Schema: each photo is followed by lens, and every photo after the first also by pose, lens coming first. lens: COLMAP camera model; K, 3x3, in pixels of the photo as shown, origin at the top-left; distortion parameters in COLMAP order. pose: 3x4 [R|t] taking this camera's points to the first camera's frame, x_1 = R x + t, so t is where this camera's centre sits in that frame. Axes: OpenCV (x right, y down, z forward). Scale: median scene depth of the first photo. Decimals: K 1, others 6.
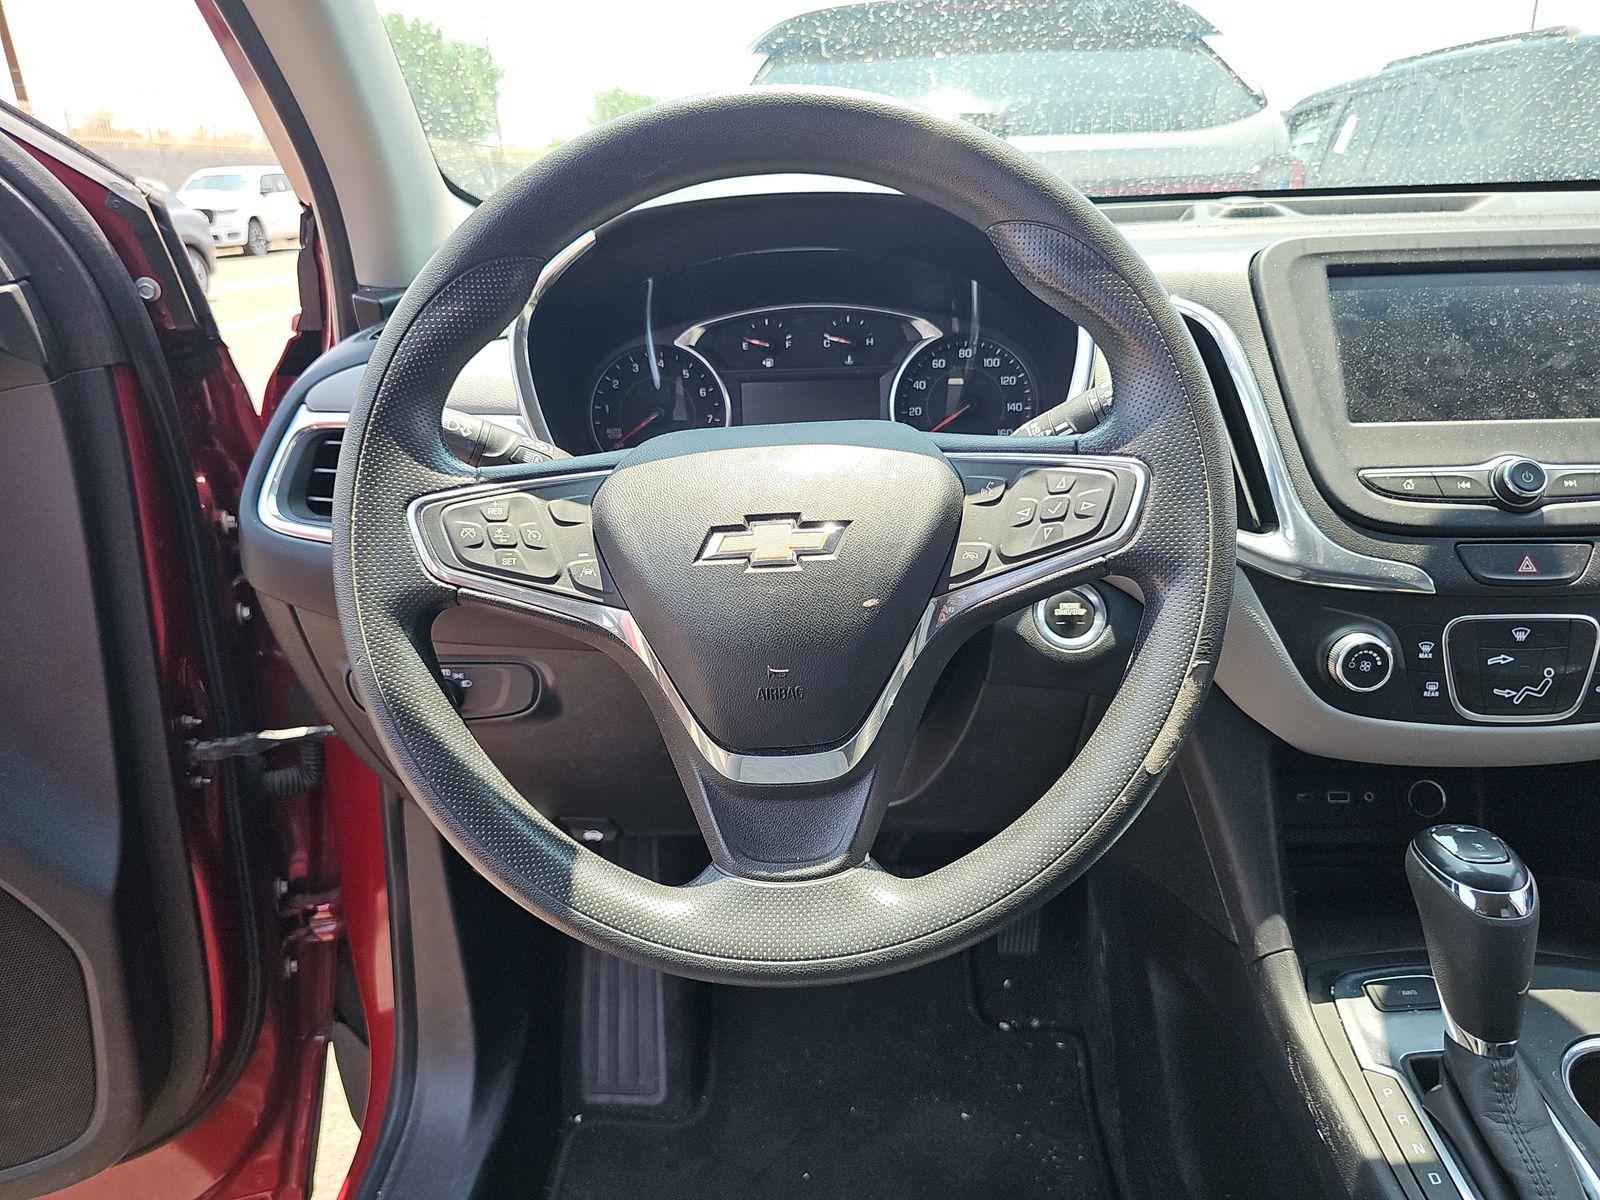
lens RADIAL K [[1049.5, 0, 799.5], [0, 1049.5, 590.3], [0, 0, 1]] dist [0.024327, -0.037573]
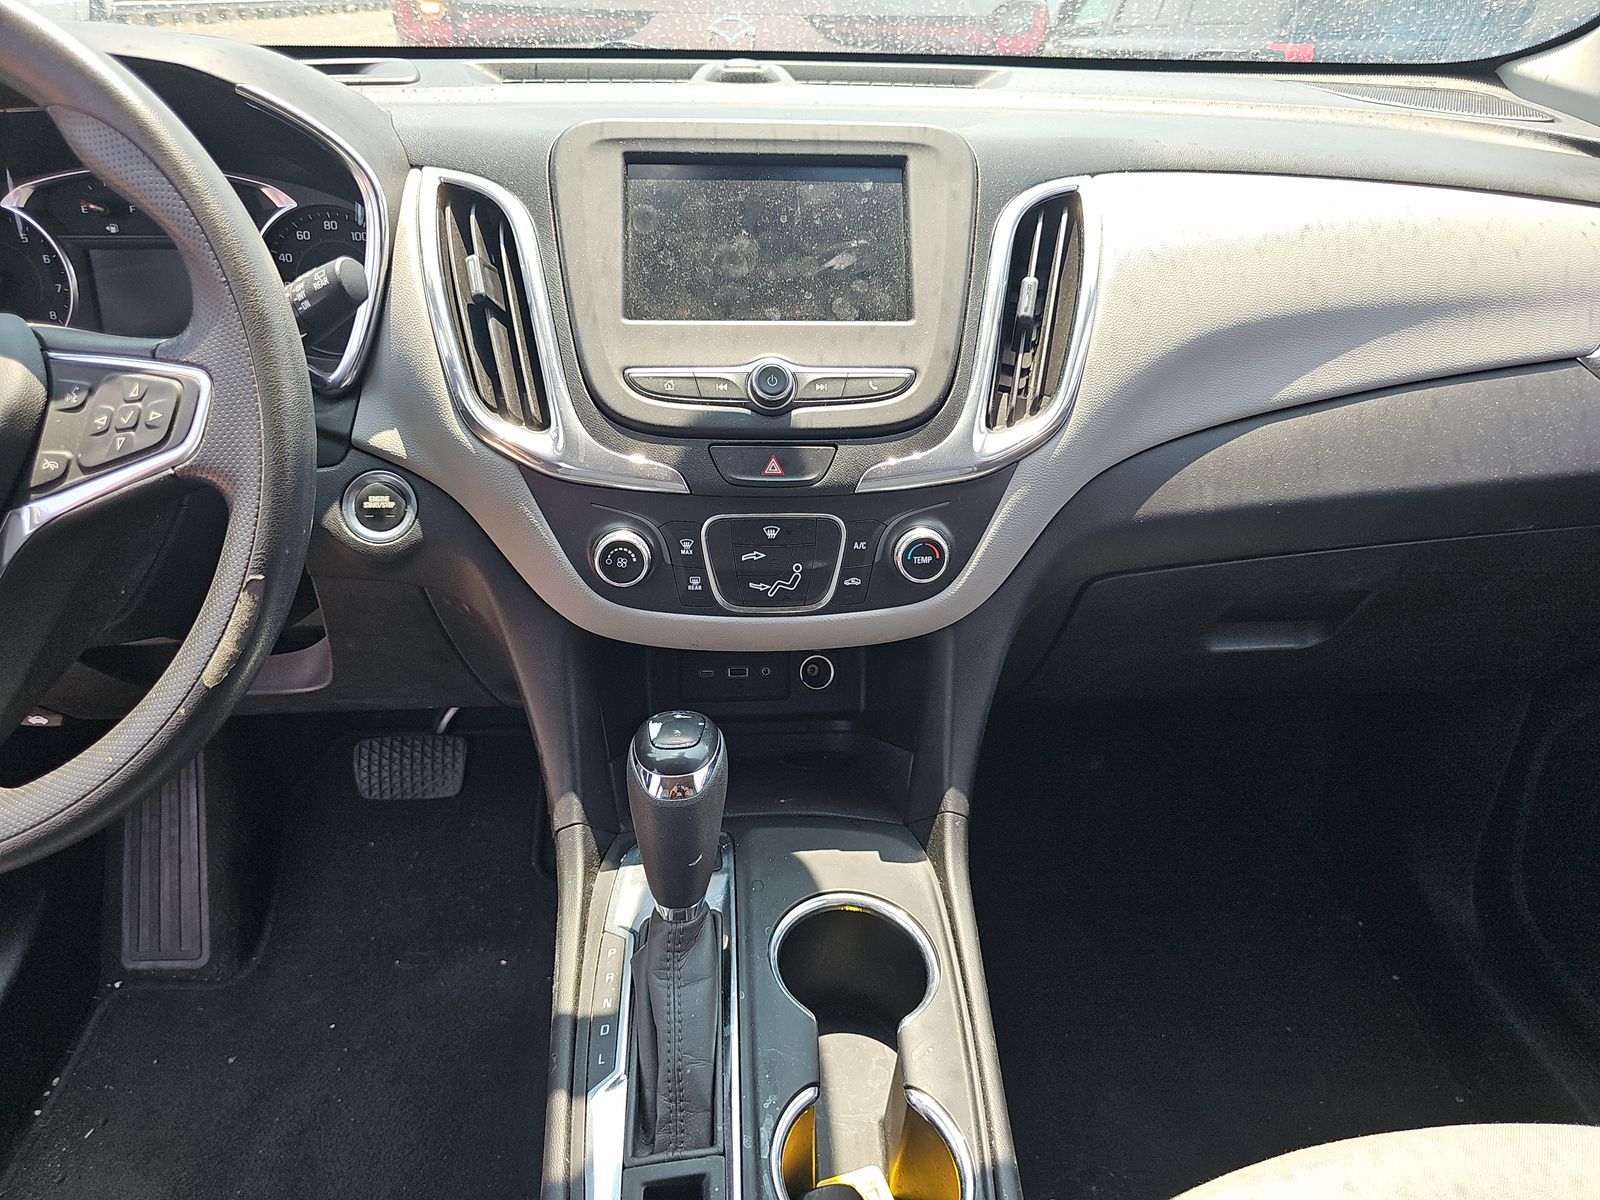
lens RADIAL K [[1049.5, 0, 799.5], [0, 1049.5, 590.3], [0, 0, 1]] dist [0.024327, -0.037573]
pose [[0.991741, -0.008006, 0.128005, 0.569360], [-0.010806, 0.989286, 0.145592, -0.053061], [-0.127799, -0.145773, 0.981029, -0.042513]]
